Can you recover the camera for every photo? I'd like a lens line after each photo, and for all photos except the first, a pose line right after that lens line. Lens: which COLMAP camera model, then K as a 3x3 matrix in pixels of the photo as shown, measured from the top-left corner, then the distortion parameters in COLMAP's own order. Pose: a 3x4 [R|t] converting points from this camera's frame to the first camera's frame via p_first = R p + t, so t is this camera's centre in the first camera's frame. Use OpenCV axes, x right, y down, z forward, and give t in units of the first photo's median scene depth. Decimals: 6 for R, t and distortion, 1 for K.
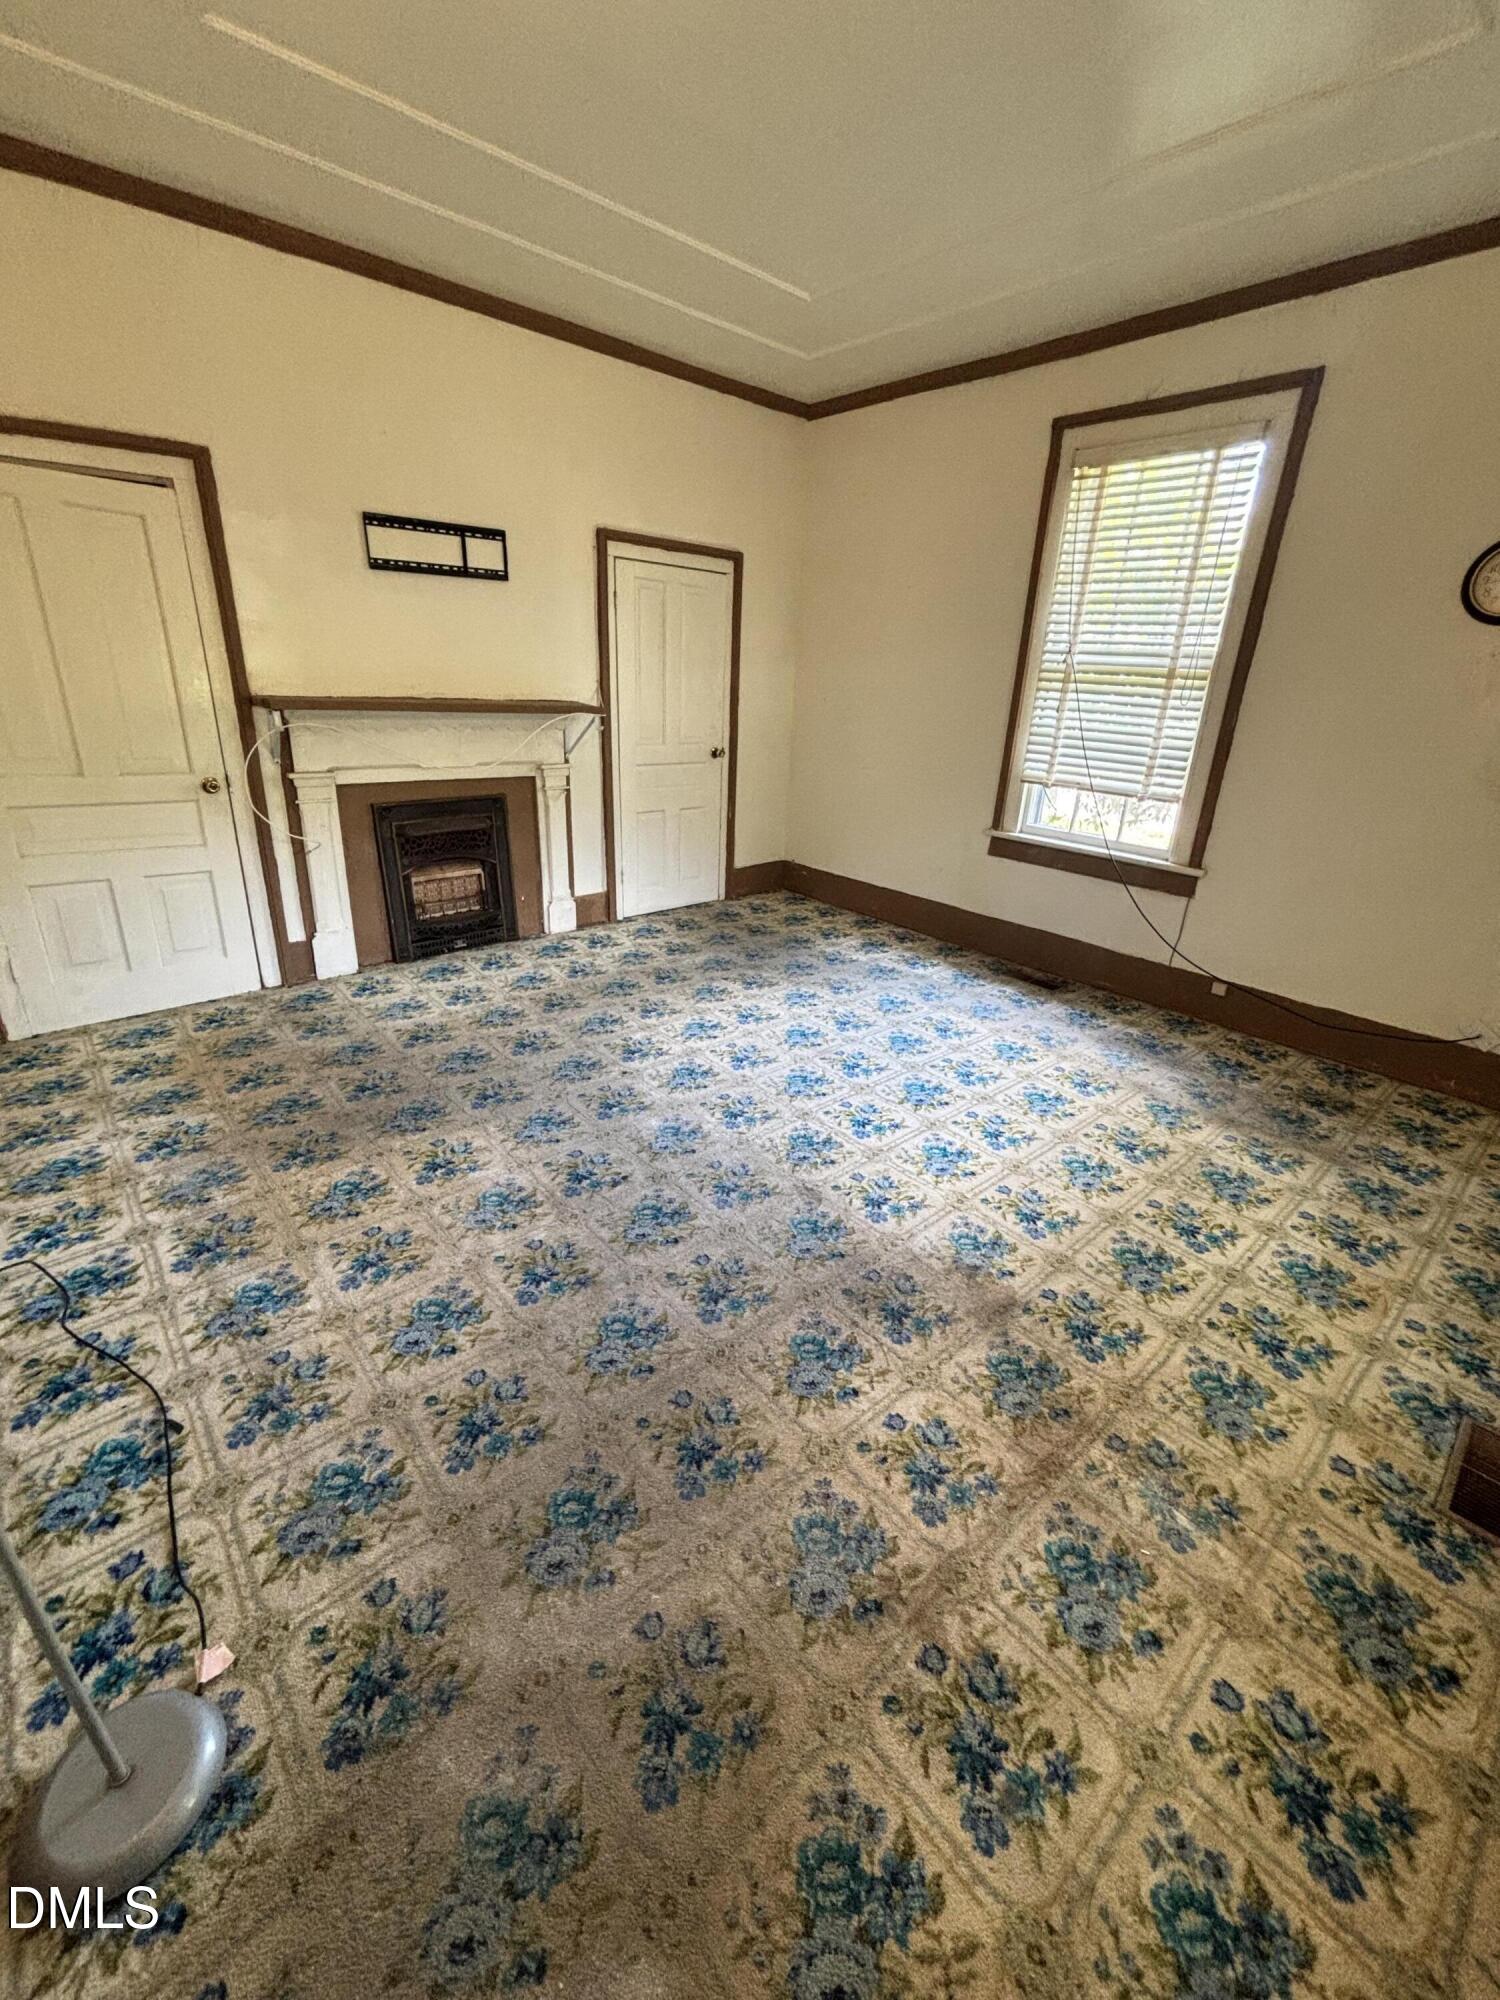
lens RADIAL K [[836.9, 0, 750.0], [0, 836.9, 1000.0], [0, 0, 1]] dist [0.013326, -0.007176]
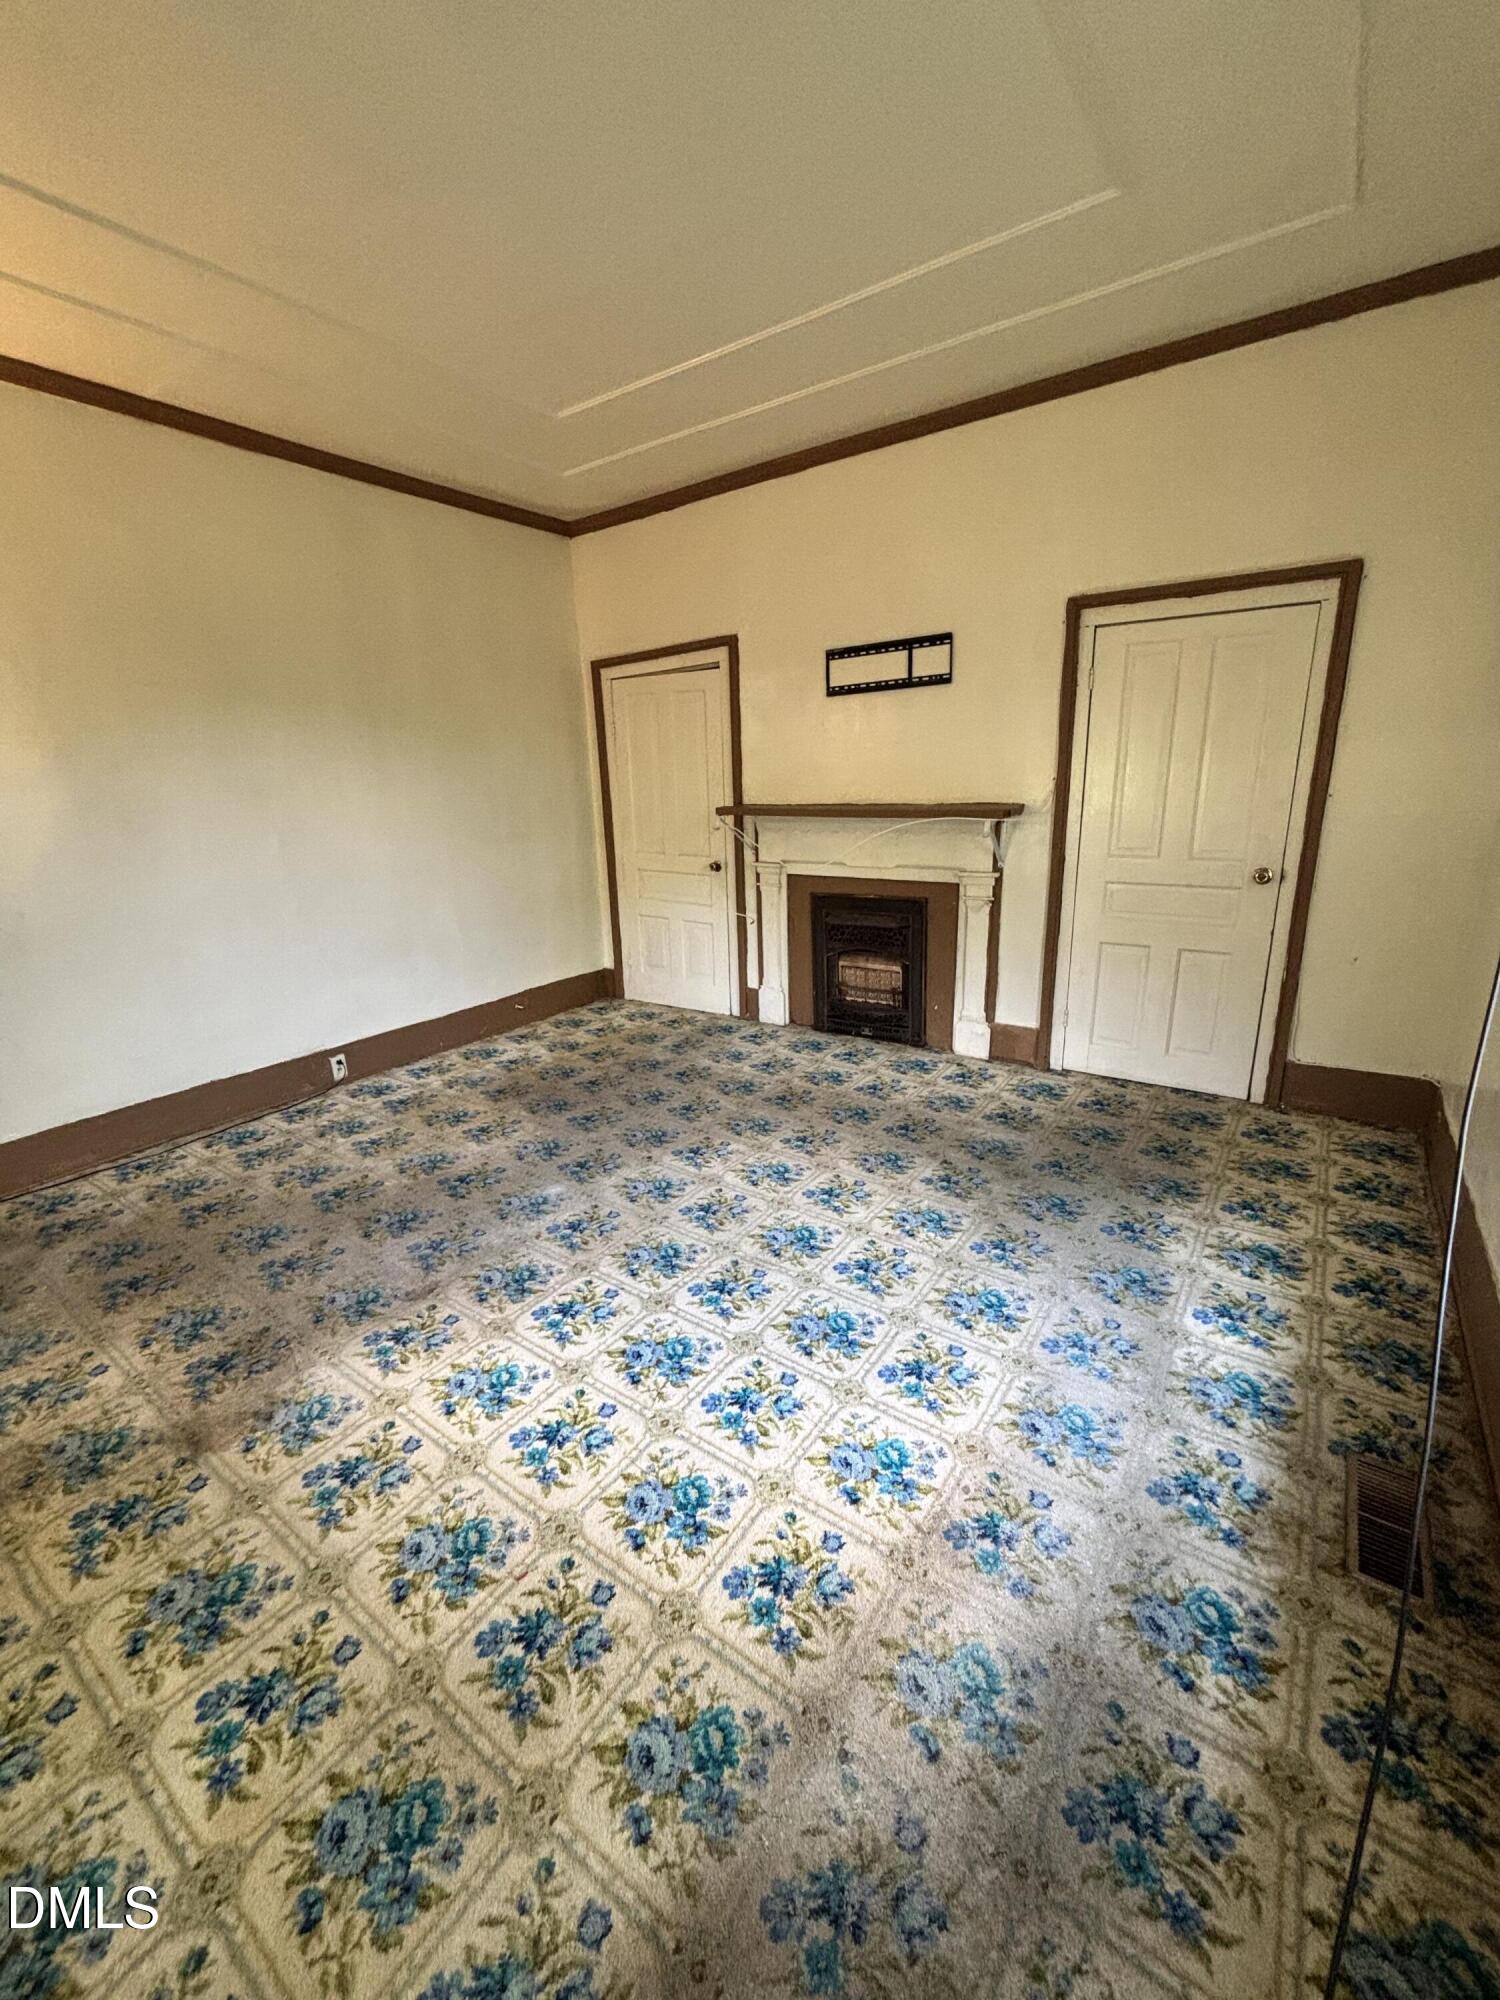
lens RADIAL K [[815.9, 0, 748.4], [0, 815.9, 1004.0], [0, 0, 1]] dist [-0.012866, 0.007430]
pose [[0.206769, 0.227820, -0.951496, 0.657600], [-0.314043, 0.936507, 0.155987, -0.239204], [0.926619, 0.266557, 0.265186, 0.668160]]
